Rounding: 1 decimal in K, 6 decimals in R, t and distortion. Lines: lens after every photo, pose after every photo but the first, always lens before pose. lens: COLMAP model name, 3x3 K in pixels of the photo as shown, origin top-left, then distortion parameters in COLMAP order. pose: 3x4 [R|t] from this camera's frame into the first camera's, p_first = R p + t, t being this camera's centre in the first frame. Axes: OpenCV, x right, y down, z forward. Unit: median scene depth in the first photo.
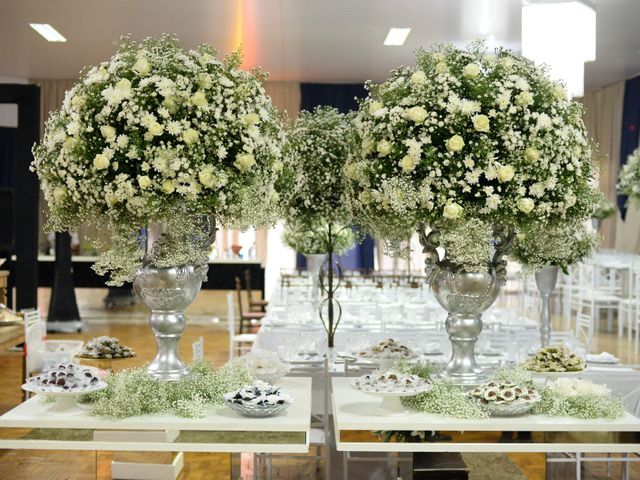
lens RADIAL K [[1210.9, 0, 319.9], [0, 1210.9, 269.8], [0, 0, 1]] dist [0.036985, -0.010234]
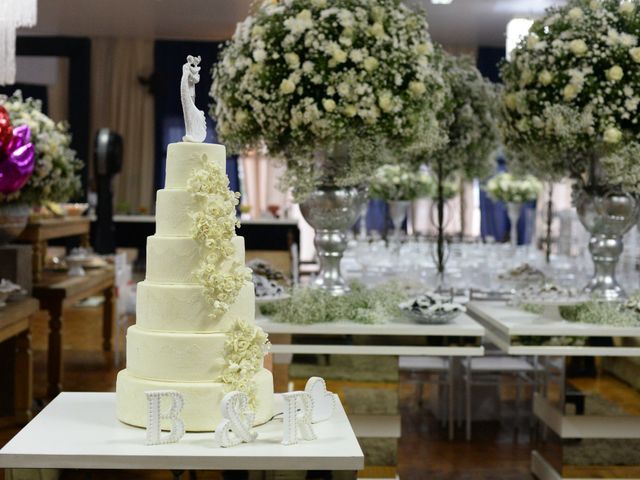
lens RADIAL K [[1210.9, 0, 319.9], [0, 1210.9, 269.8], [0, 0, 1]] dist [0.036985, -0.010234]
pose [[0.998645, 0.007051, 0.051566, -0.205027], [-0.007415, 0.999949, 0.006872, 0.065462], [-0.051515, -0.007245, 0.998646, -0.074049]]
